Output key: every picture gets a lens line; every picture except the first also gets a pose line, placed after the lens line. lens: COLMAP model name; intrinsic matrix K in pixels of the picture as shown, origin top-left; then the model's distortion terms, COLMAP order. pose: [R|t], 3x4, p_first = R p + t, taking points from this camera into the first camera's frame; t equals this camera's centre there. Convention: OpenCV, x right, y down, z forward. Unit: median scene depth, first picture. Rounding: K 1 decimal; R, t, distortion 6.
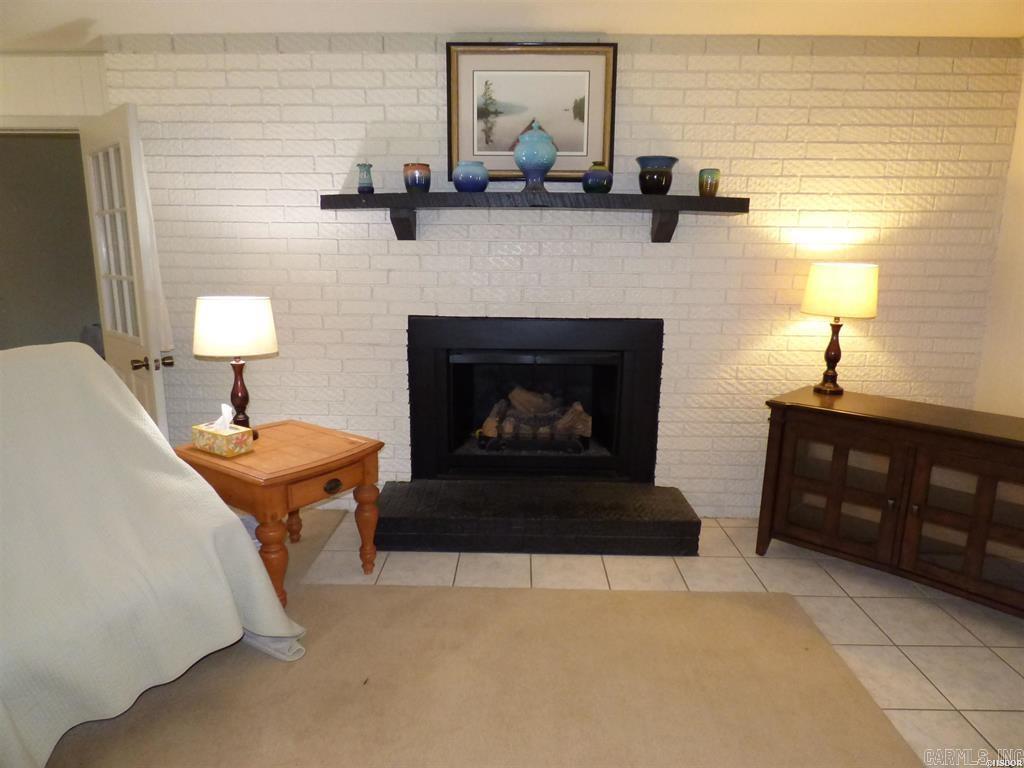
lens RADIAL K [[622.9, 0, 512.0], [0, 622.9, 384.0], [0, 0, 1]] dist [-0.014627, 0.000455]
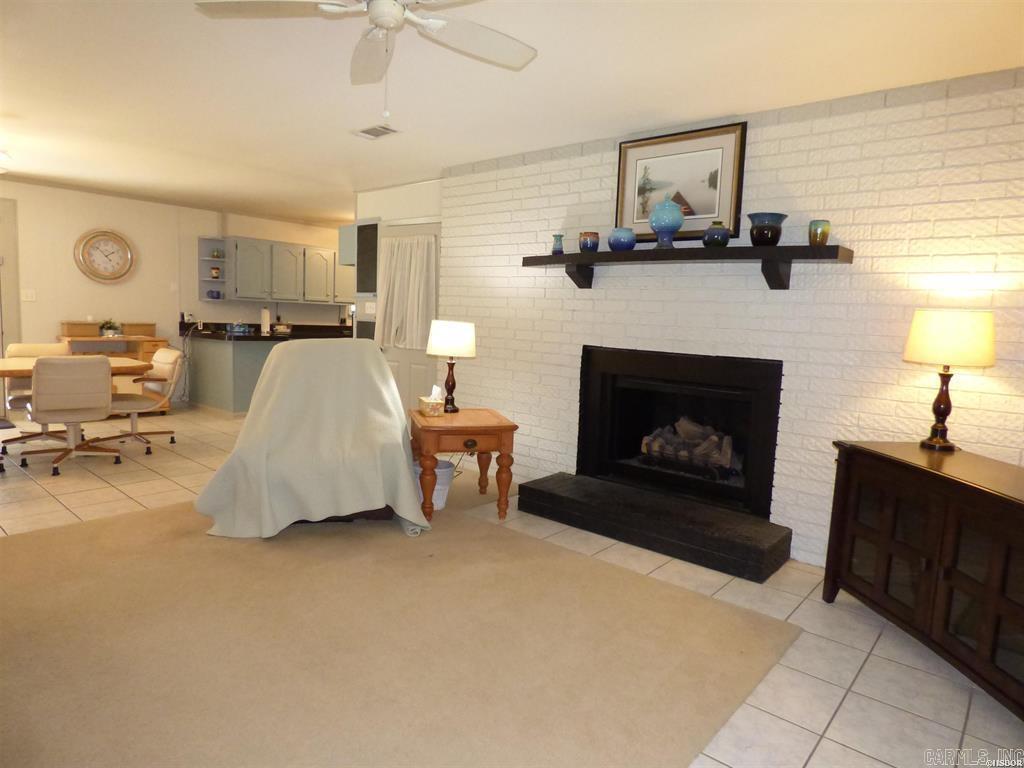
lens RADIAL K [[629.4, 0, 512.0], [0, 629.4, 384.0], [0, 0, 1]] dist [-0.015545, 0.000032]
pose [[0.766135, 0.091494, -0.636134, 0.610985], [-0.160560, 0.985676, -0.051603, 0.068210], [0.622301, 0.141672, 0.769851, -0.110951]]
